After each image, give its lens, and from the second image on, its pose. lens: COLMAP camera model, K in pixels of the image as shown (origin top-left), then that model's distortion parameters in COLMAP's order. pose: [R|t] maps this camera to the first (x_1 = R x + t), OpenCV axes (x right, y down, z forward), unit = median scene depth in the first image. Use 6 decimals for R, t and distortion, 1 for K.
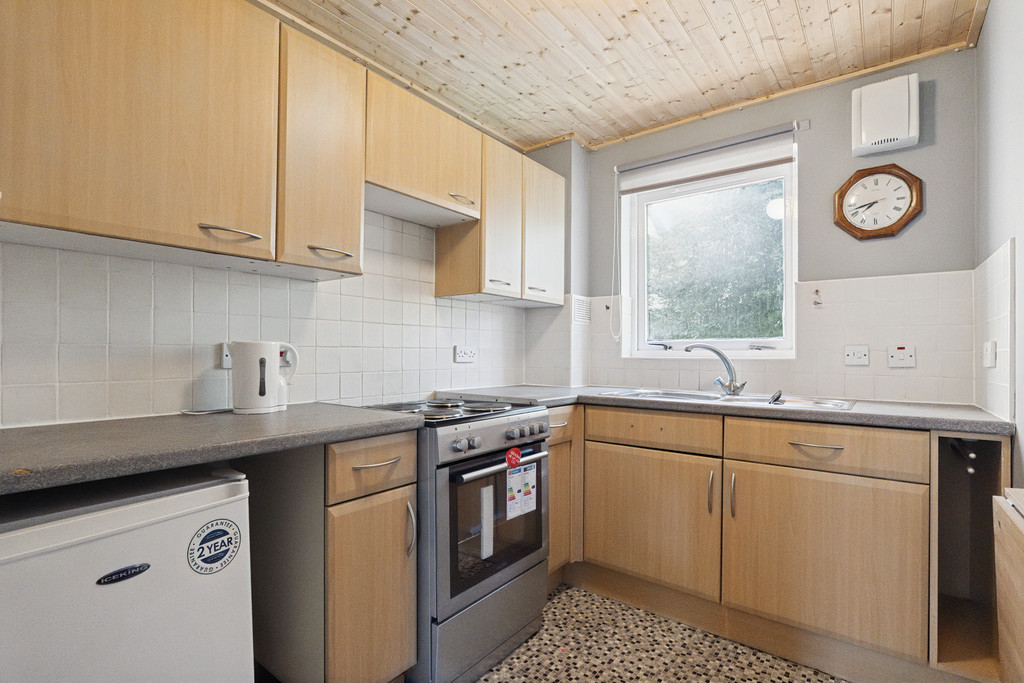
lens RADIAL K [[473.3, 0, 514.6], [0, 473.3, 349.8], [0, 0, 1]] dist [-0.013196, -0.000222]
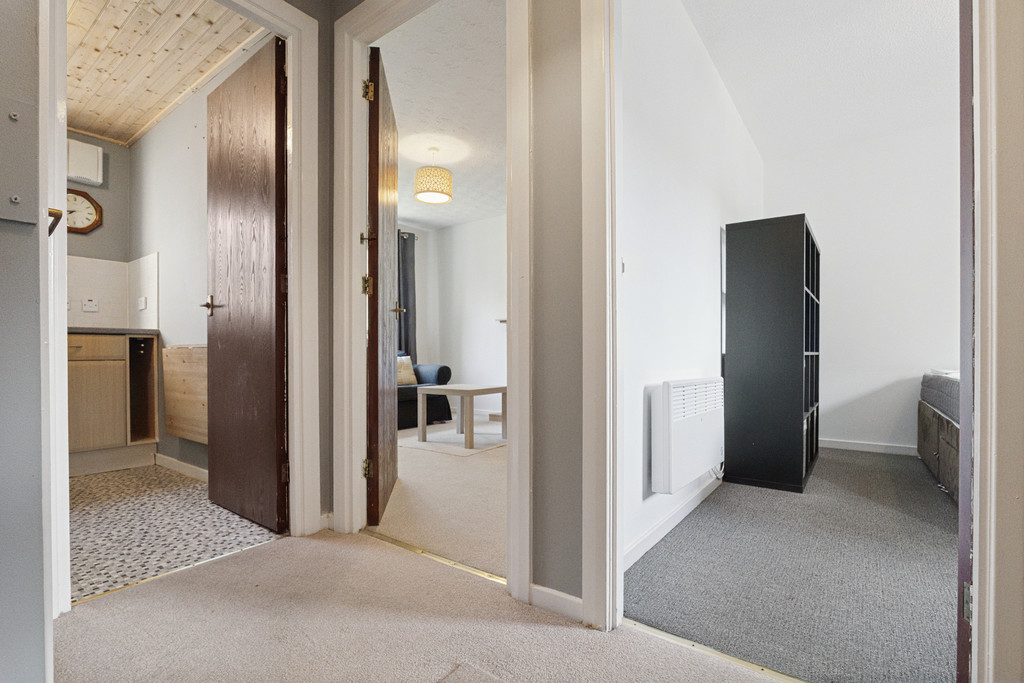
lens RADIAL K [[473.3, 0, 513.6], [0, 473.3, 348.4], [0, 0, 1]] dist [-0.013196, -0.000222]
pose [[-0.027239, -0.005477, 0.999614, -1.191833], [-0.000222, 0.999985, 0.005473, 0.206671], [-0.999629, -0.000073, -0.027239, -0.649894]]
